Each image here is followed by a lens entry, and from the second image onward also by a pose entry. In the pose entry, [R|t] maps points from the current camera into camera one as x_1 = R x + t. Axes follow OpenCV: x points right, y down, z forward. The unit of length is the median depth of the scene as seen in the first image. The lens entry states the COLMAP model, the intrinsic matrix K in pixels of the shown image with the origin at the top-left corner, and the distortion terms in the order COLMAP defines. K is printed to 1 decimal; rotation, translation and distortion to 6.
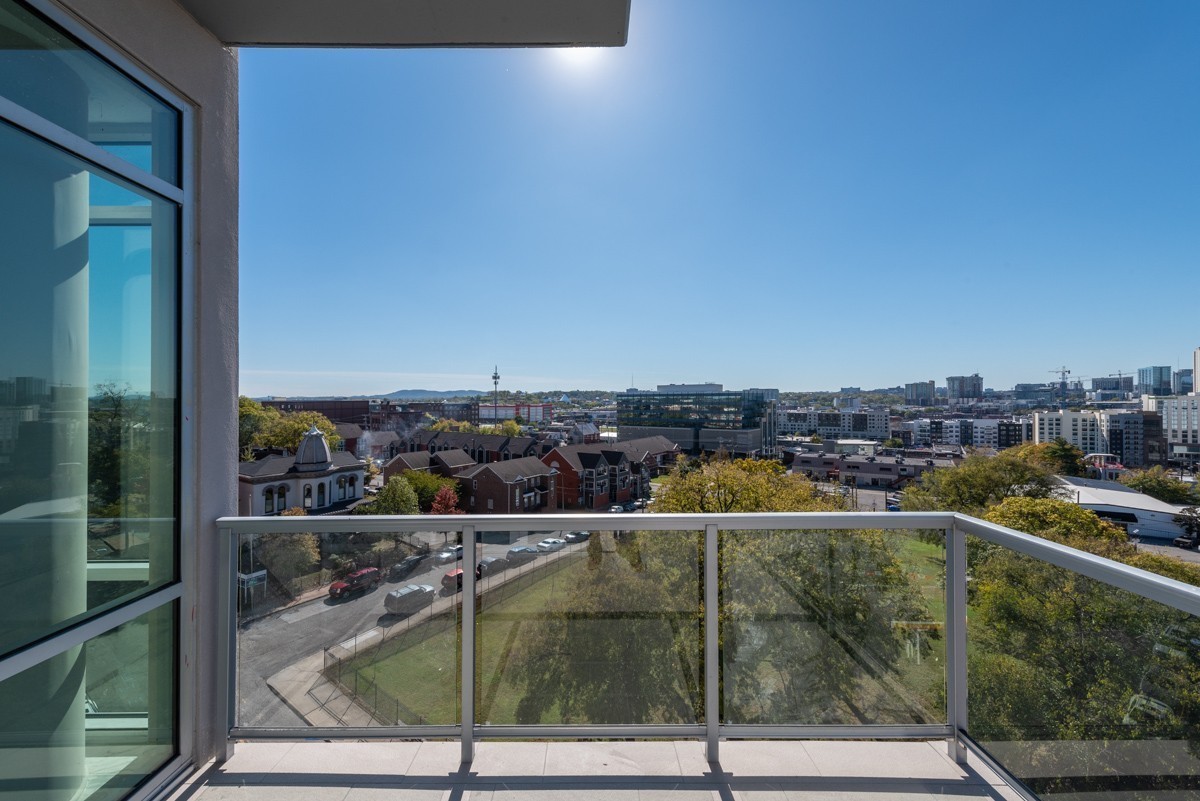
lens RADIAL K [[499.0, 0, 599.8], [0, 499.0, 398.4], [0, 0, 1]] dist [0.000700, 0.000436]
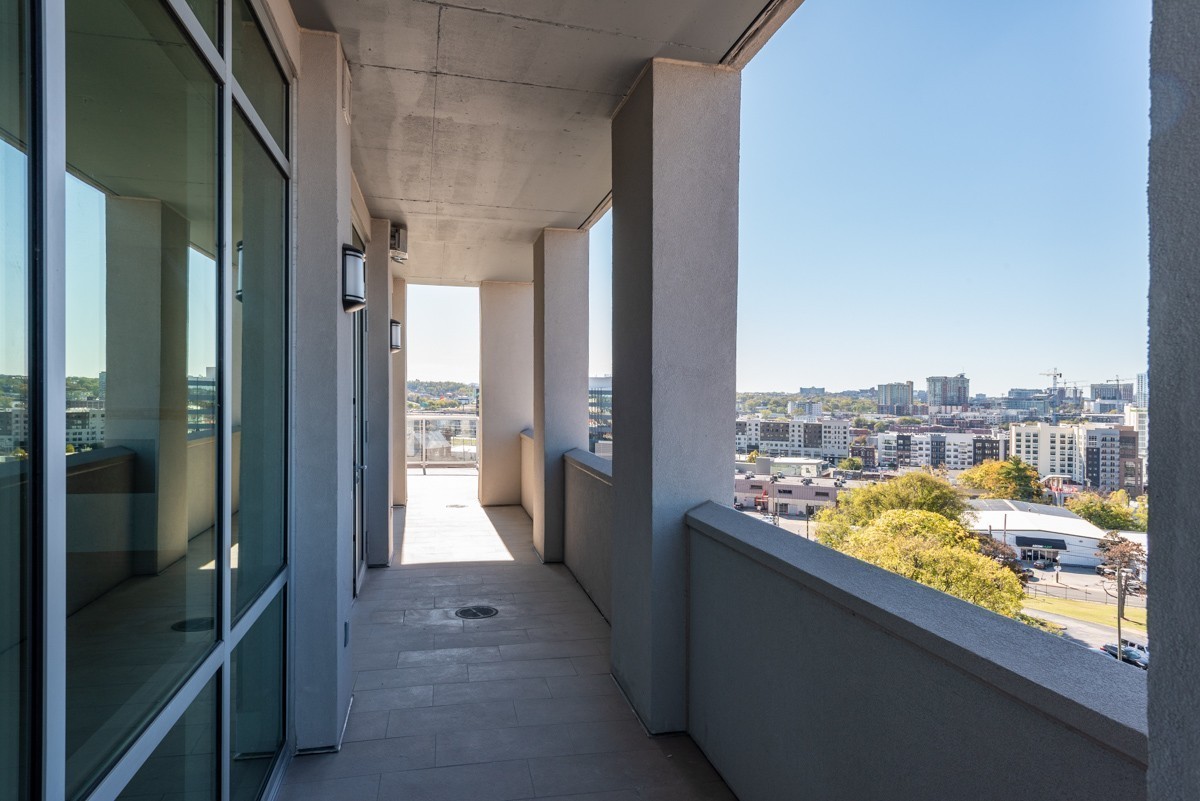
lens RADIAL K [[612.8, 0, 574.8], [0, 612.8, 398.8], [0, 0, 1]] dist [0.008569, -0.003019]
pose [[0.979043, 0.023959, 0.202241, -0.005270], [-0.024810, 0.999691, 0.001671, 0.001186], [-0.202138, -0.006653, 0.979334, 0.188318]]
